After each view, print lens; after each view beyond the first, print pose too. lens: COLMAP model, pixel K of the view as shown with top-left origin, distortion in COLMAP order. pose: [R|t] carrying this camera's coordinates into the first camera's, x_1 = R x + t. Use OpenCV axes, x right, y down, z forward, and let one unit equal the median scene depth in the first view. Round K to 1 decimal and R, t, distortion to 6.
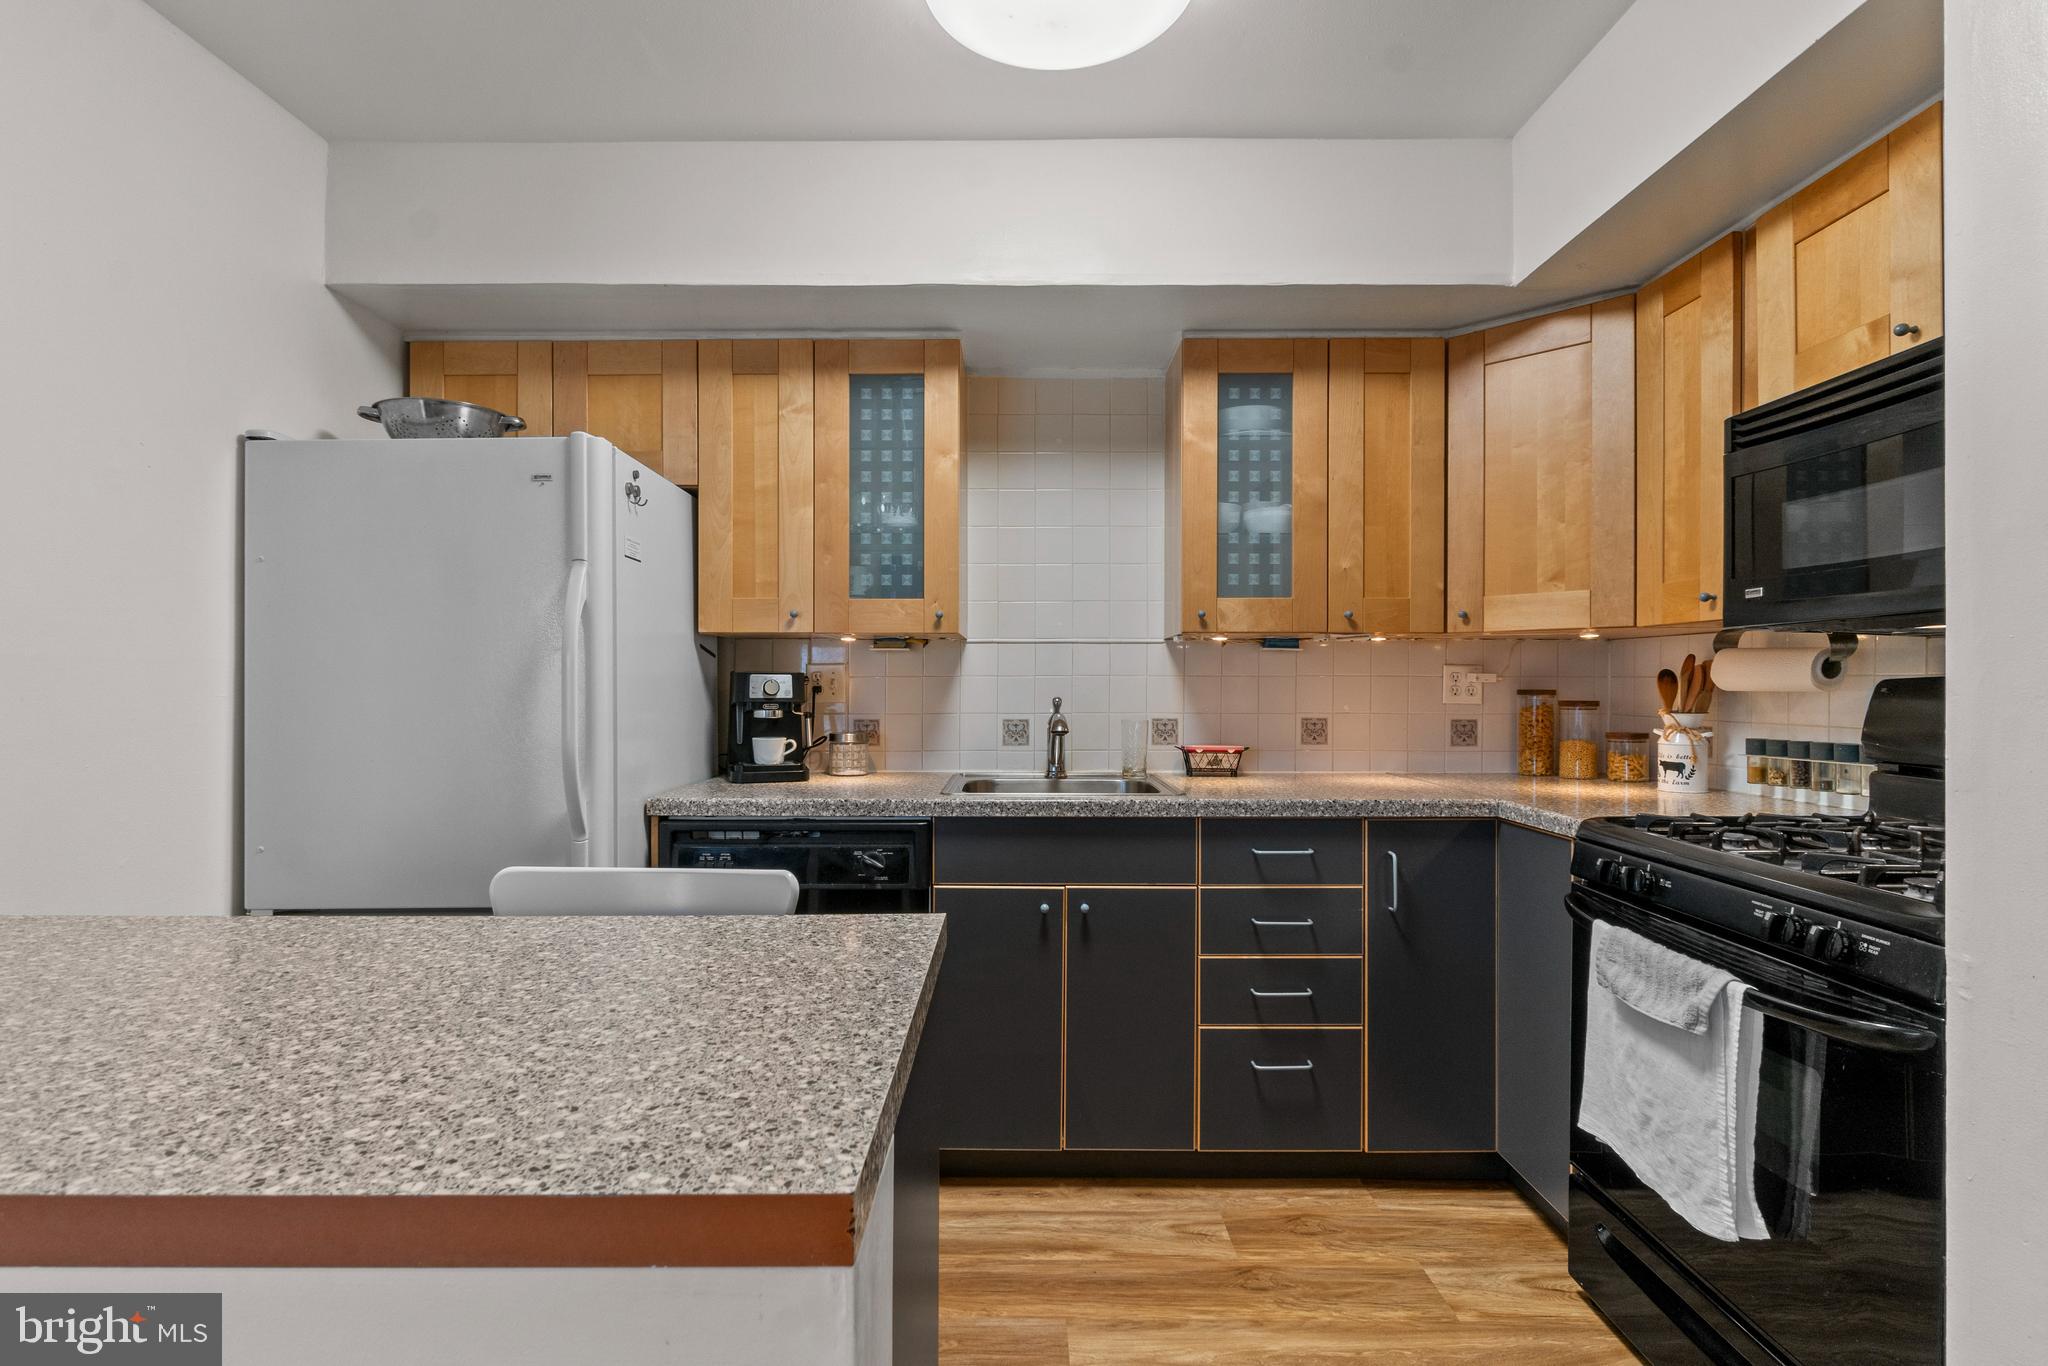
lens RADIAL K [[952.0, 0, 1031.4], [0, 952.0, 686.9], [0, 0, 1]] dist [-0.003067, -0.000926]
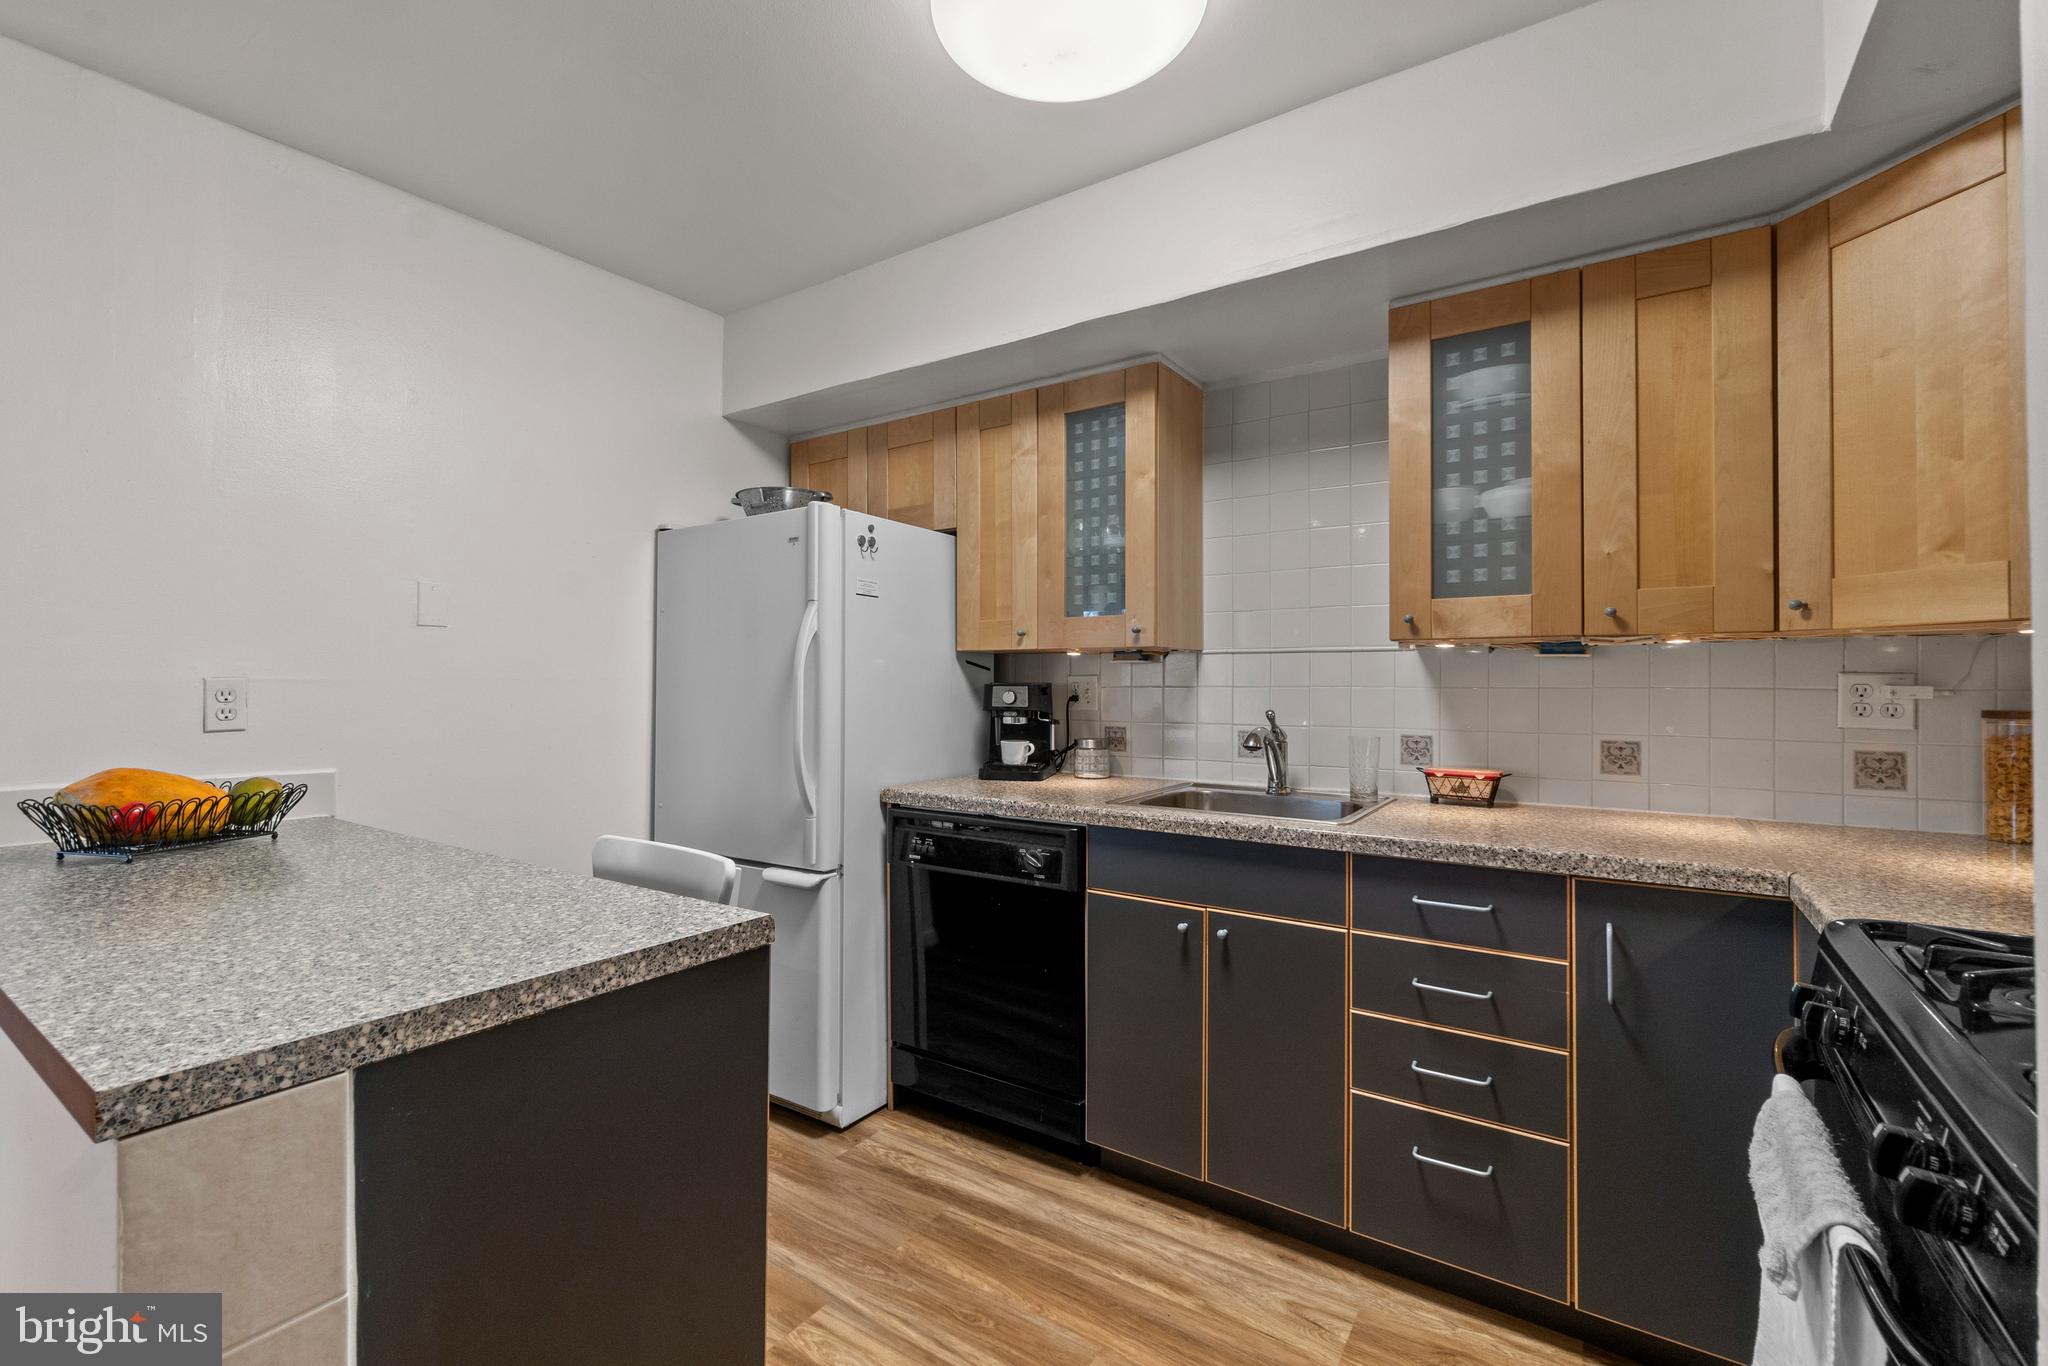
lens RADIAL K [[885.0, 0, 1032.4], [0, 885.0, 672.4], [0, 0, 1]] dist [0.000599, -0.000483]
pose [[0.830247, -0.005533, -0.557368, 0.365777], [-0.000819, 0.999938, -0.011147, -0.019068], [0.557395, 0.009712, 0.830191, 0.140321]]
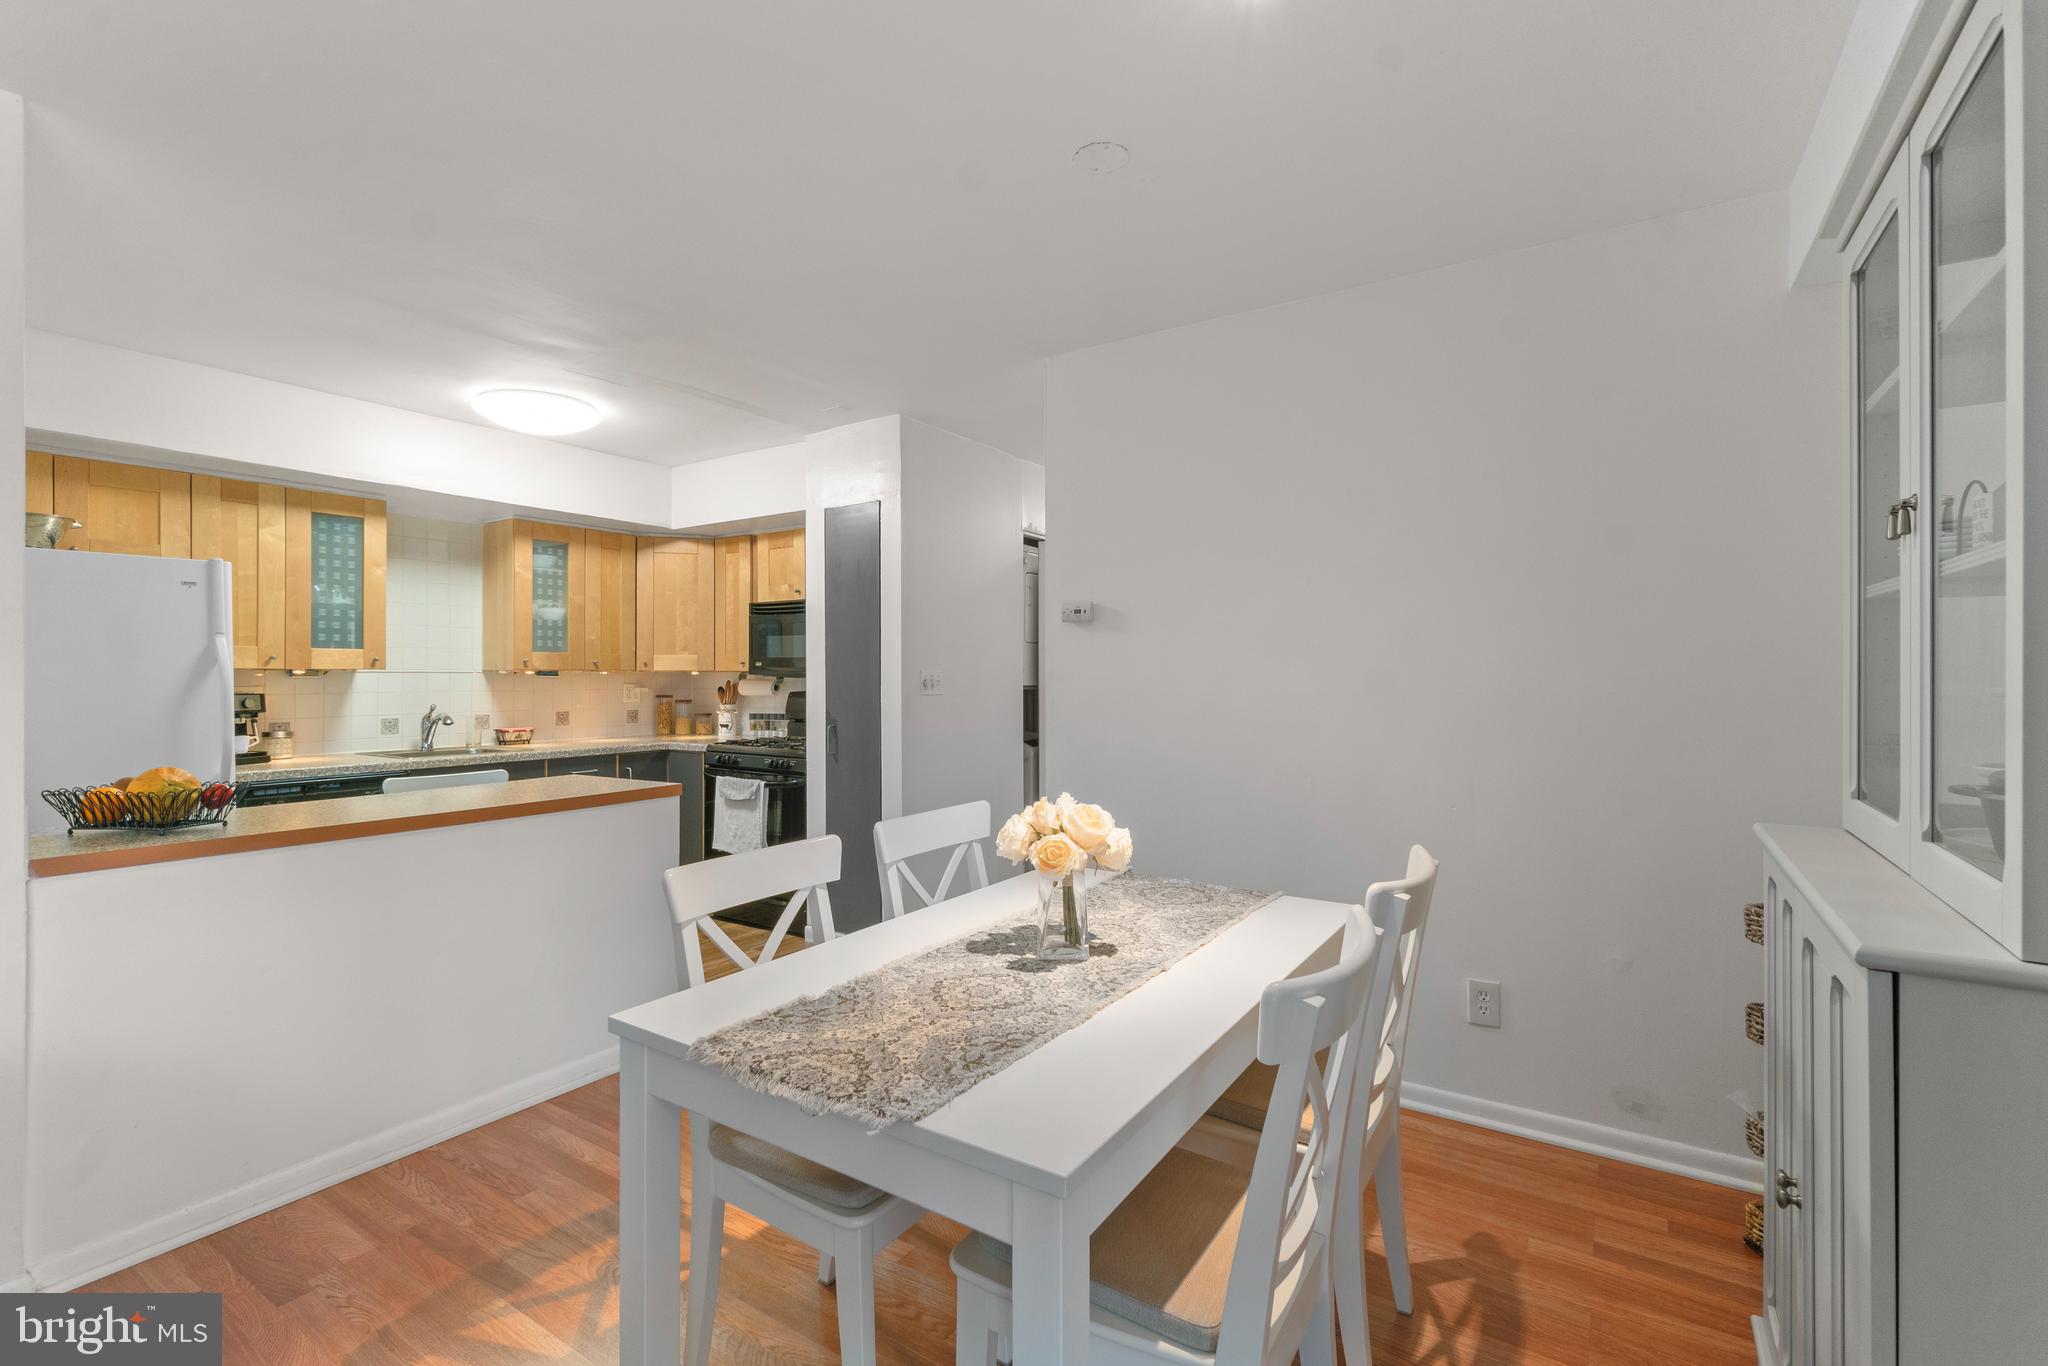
lens RADIAL K [[889.0, 0, 1020.6], [0, 889.0, 676.5], [0, 0, 1]] dist [-0.000283, -0.004136]
pose [[0.536365, -0.000355, 0.843986, -0.875688], [0.001694, 0.999998, -0.000656, -0.042945], [-0.843984, 0.001782, 0.536365, -0.906108]]
